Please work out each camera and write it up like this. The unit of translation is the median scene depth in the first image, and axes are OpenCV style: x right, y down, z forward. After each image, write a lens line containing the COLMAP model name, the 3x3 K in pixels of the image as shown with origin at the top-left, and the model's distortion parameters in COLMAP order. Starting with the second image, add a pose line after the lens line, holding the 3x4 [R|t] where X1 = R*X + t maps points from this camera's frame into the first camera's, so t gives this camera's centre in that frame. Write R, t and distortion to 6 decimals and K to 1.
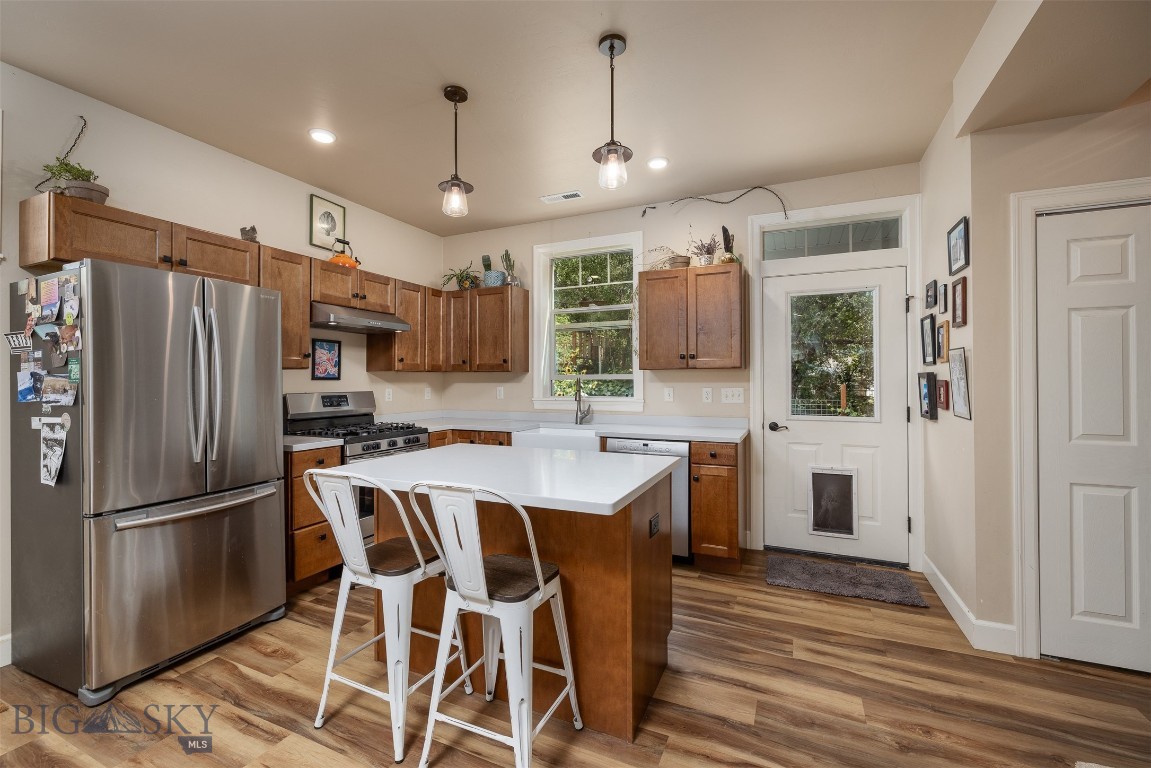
lens RADIAL K [[485.9, 0, 575.9], [0, 485.9, 378.8], [0, 0, 1]] dist [0.000513, -0.001074]
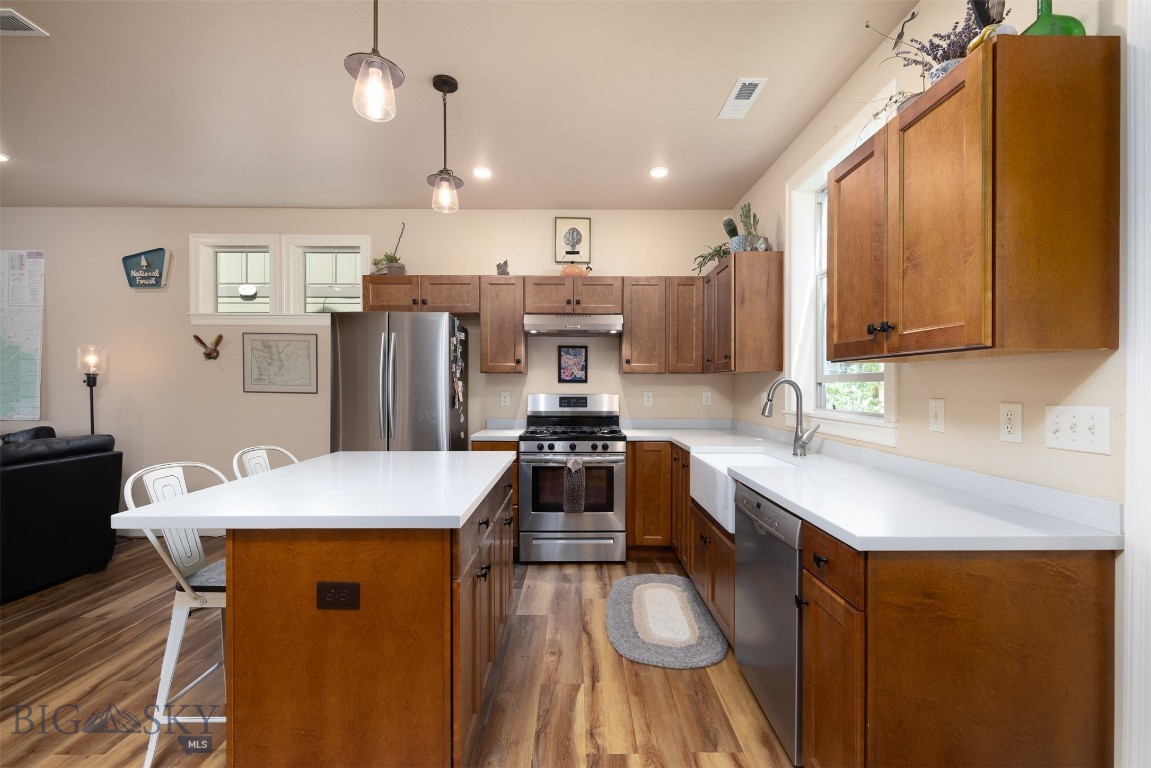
lens RADIAL K [[485.9, 0, 576.5], [0, 485.9, 388.7], [0, 0, 1]] dist [0.000513, -0.001074]
pose [[0.415032, 0.012030, -0.909727, 0.495361], [0.003366, 0.999885, 0.014758, 0.000365], [0.909800, -0.009187, 0.414944, 0.561376]]
